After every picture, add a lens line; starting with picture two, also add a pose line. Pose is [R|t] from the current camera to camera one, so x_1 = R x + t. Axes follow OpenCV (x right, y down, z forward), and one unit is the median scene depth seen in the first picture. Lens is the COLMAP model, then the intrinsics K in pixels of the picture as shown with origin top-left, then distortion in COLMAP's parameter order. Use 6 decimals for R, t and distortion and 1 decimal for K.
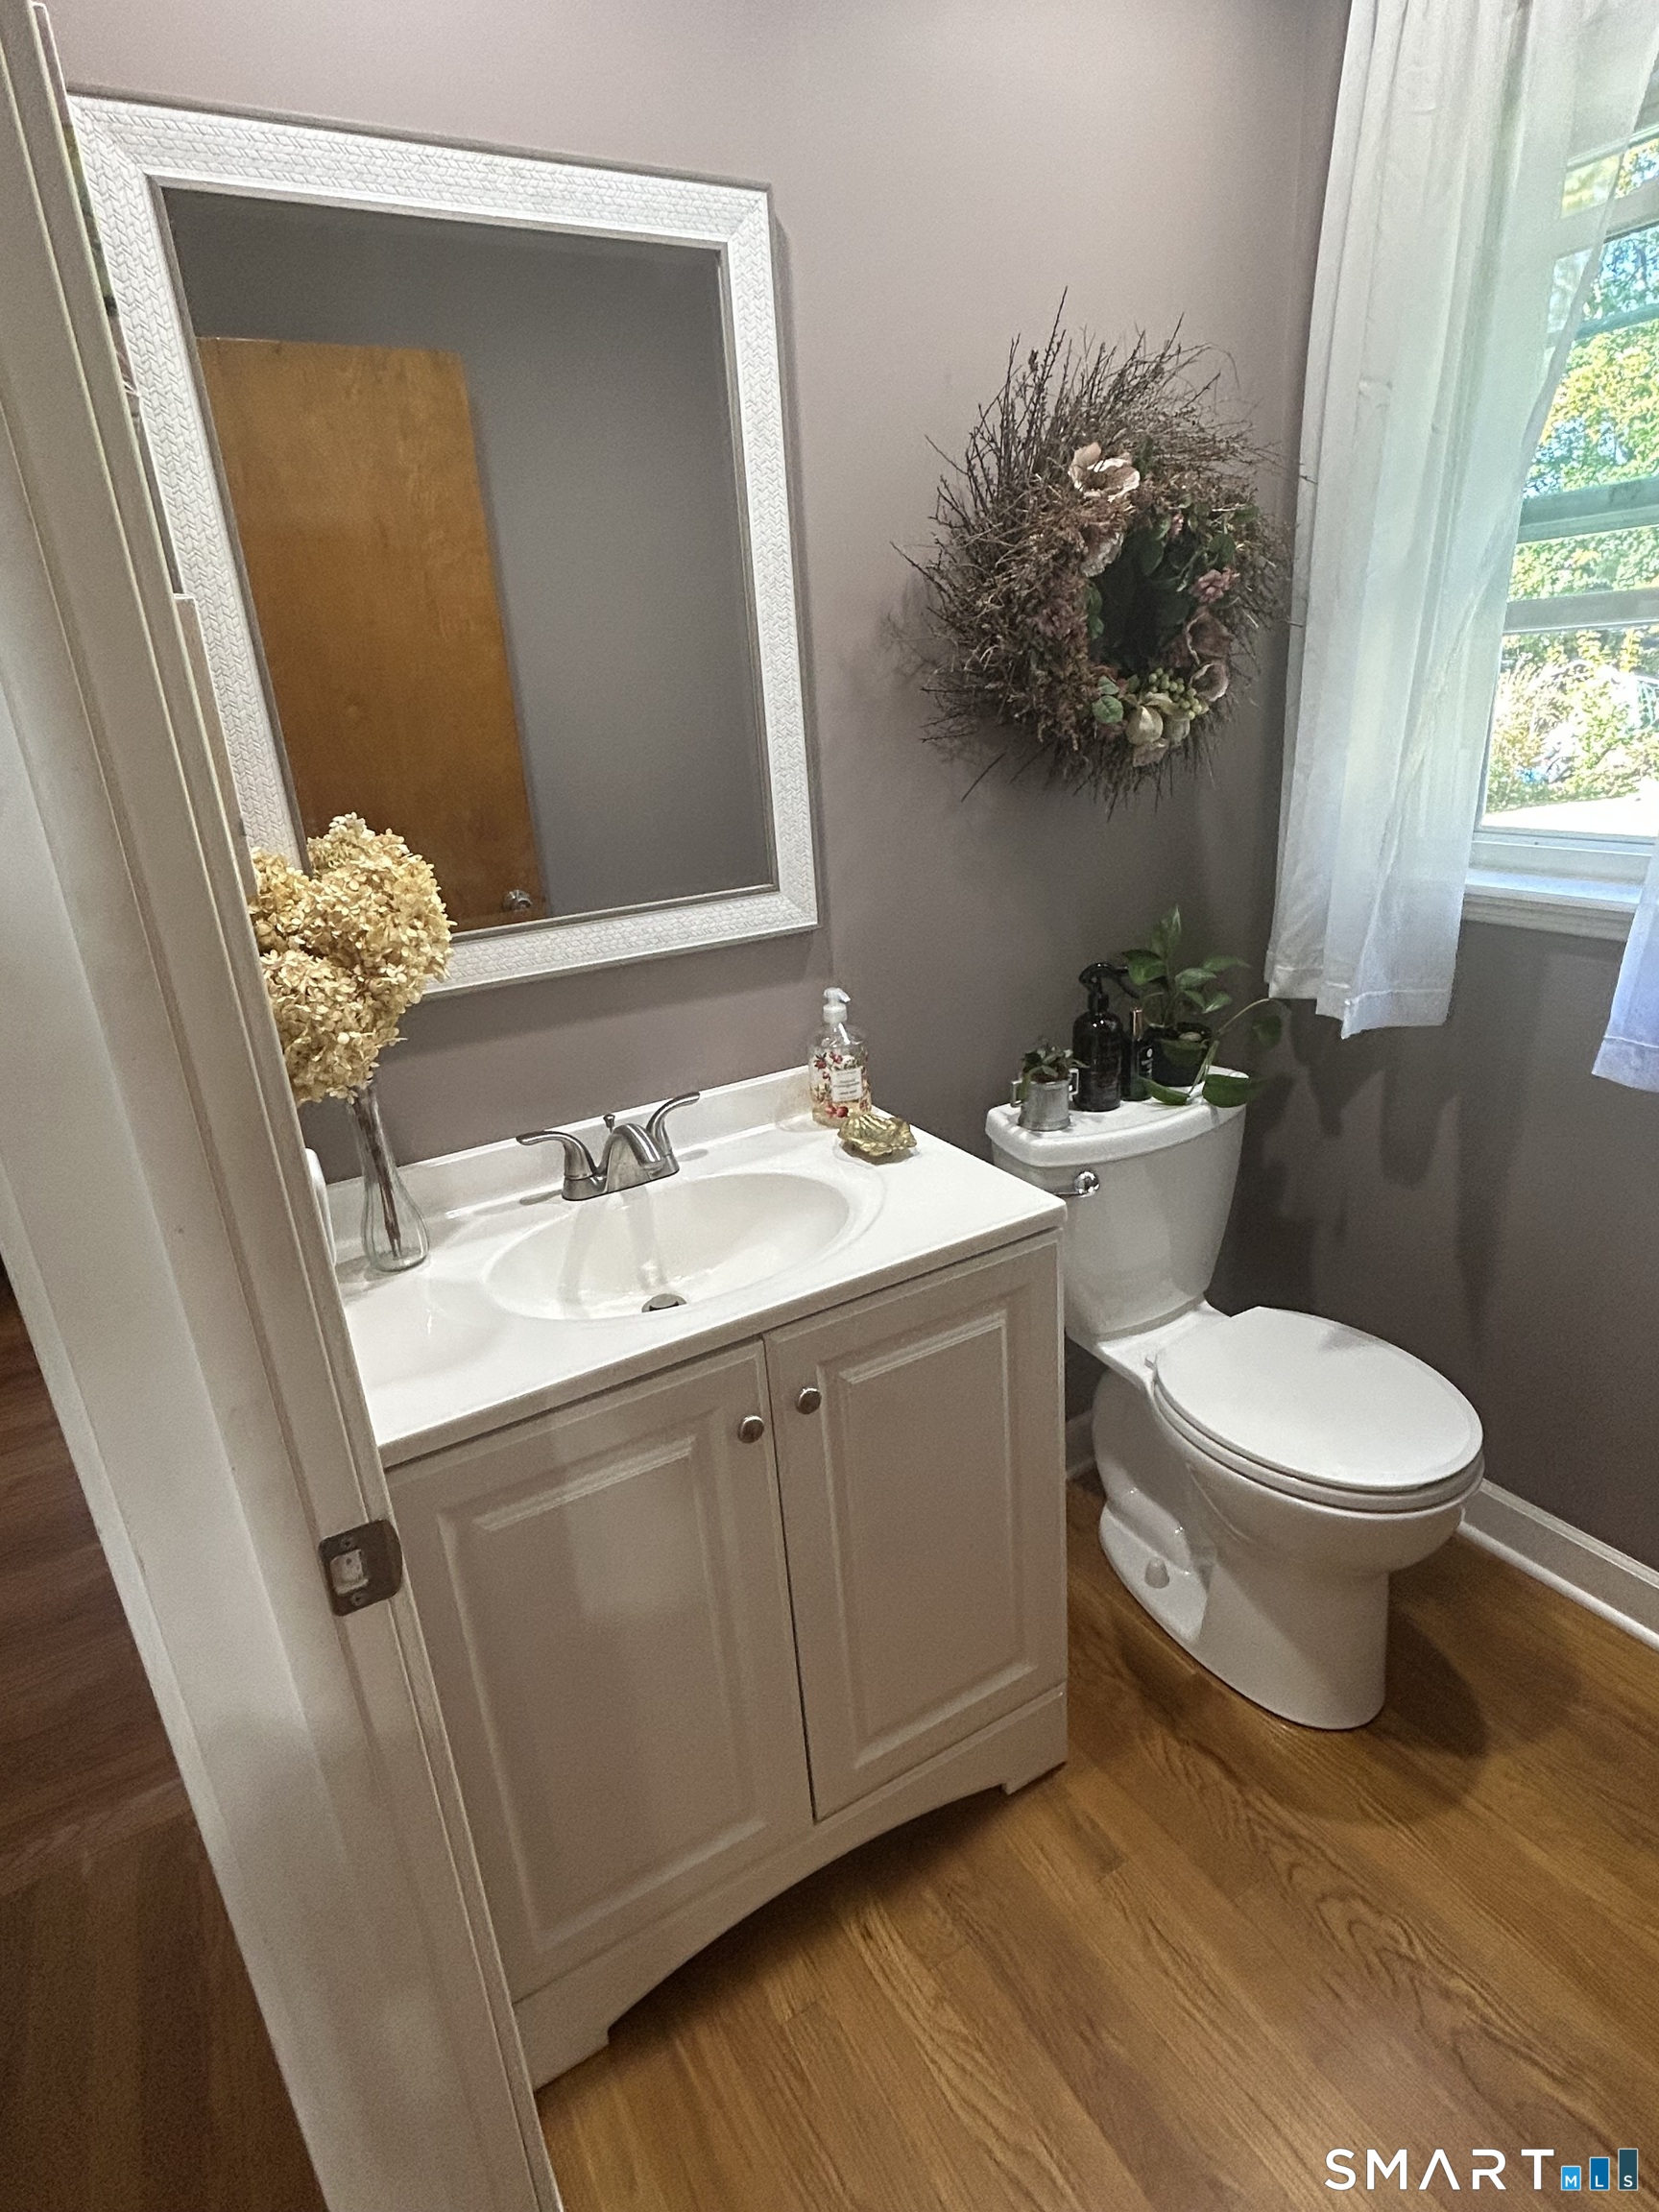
lens RADIAL K [[1153.4, 0, 821.7], [0, 1153.4, 1105.7], [0, 0, 1]] dist [-0.015896, -0.000996]
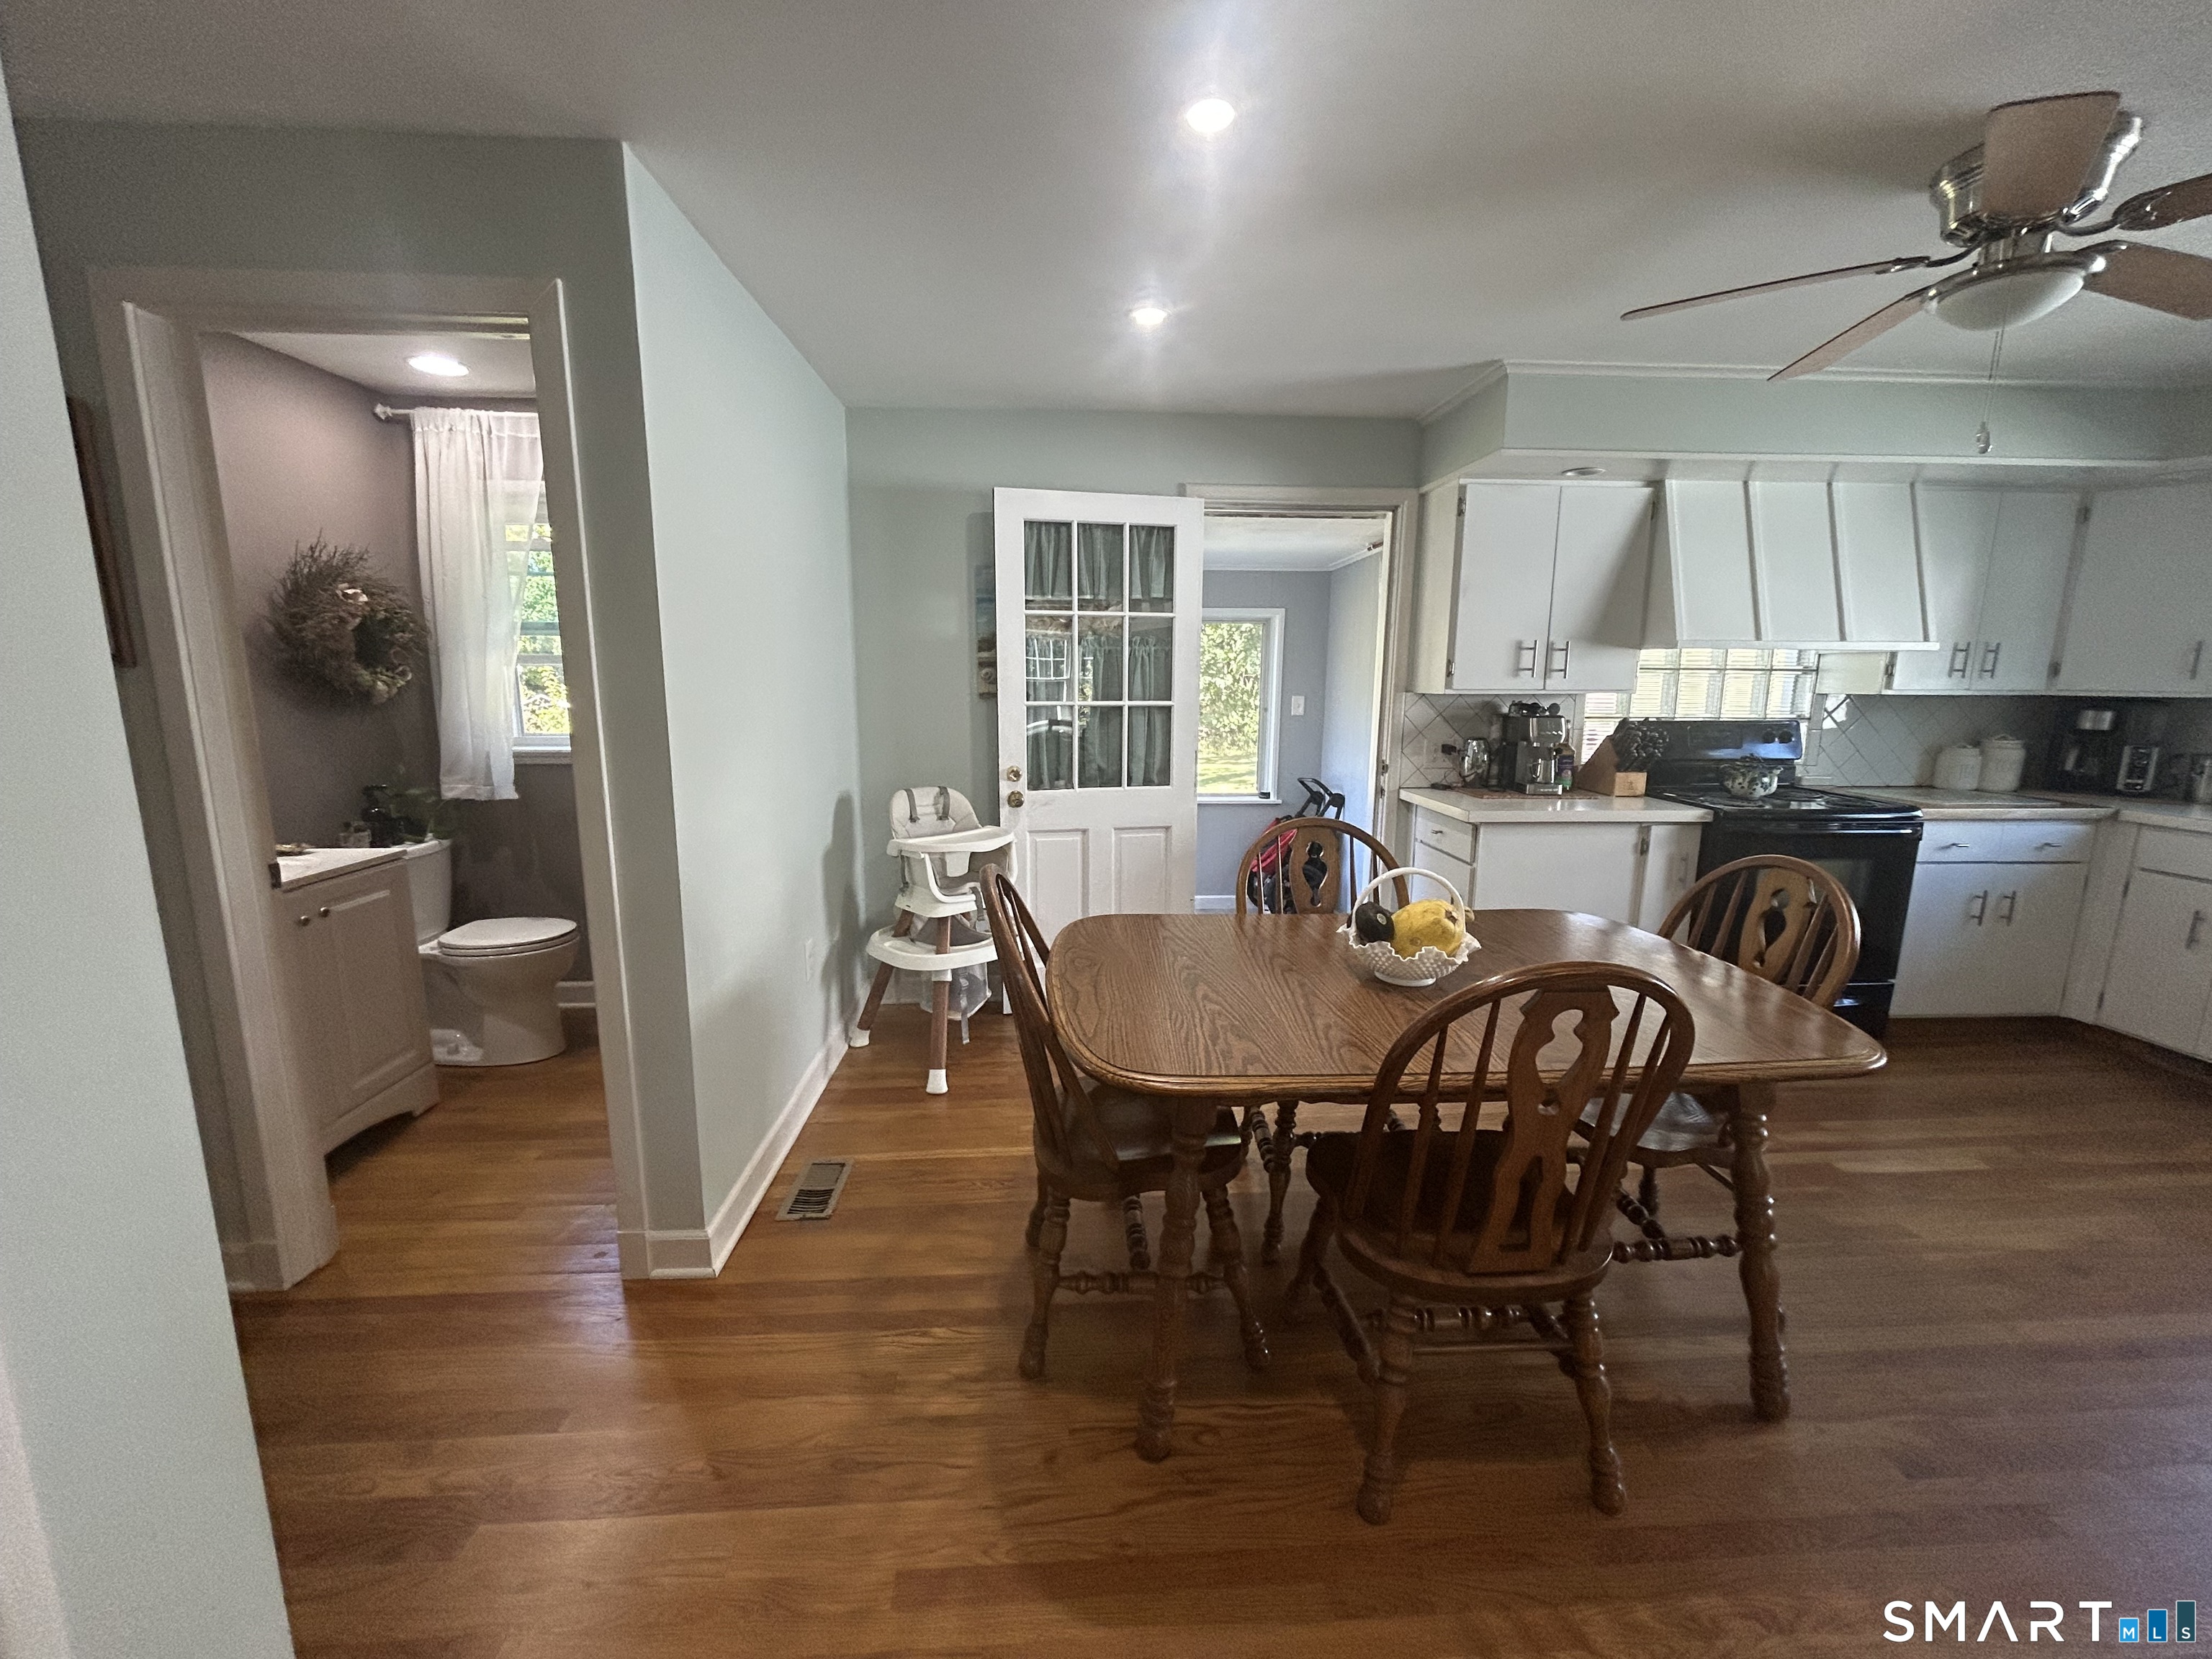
lens RADIAL K [[889.0, 0, 1099.3], [0, 889.0, 825.1], [0, 0, 1]] dist [0.000149, 0.000004]
pose [[0.442713, -0.070415, 0.893894, -0.795372], [0.273766, 0.959925, -0.059970, 0.515311], [-0.853848, 0.271267, 0.444249, -1.147701]]
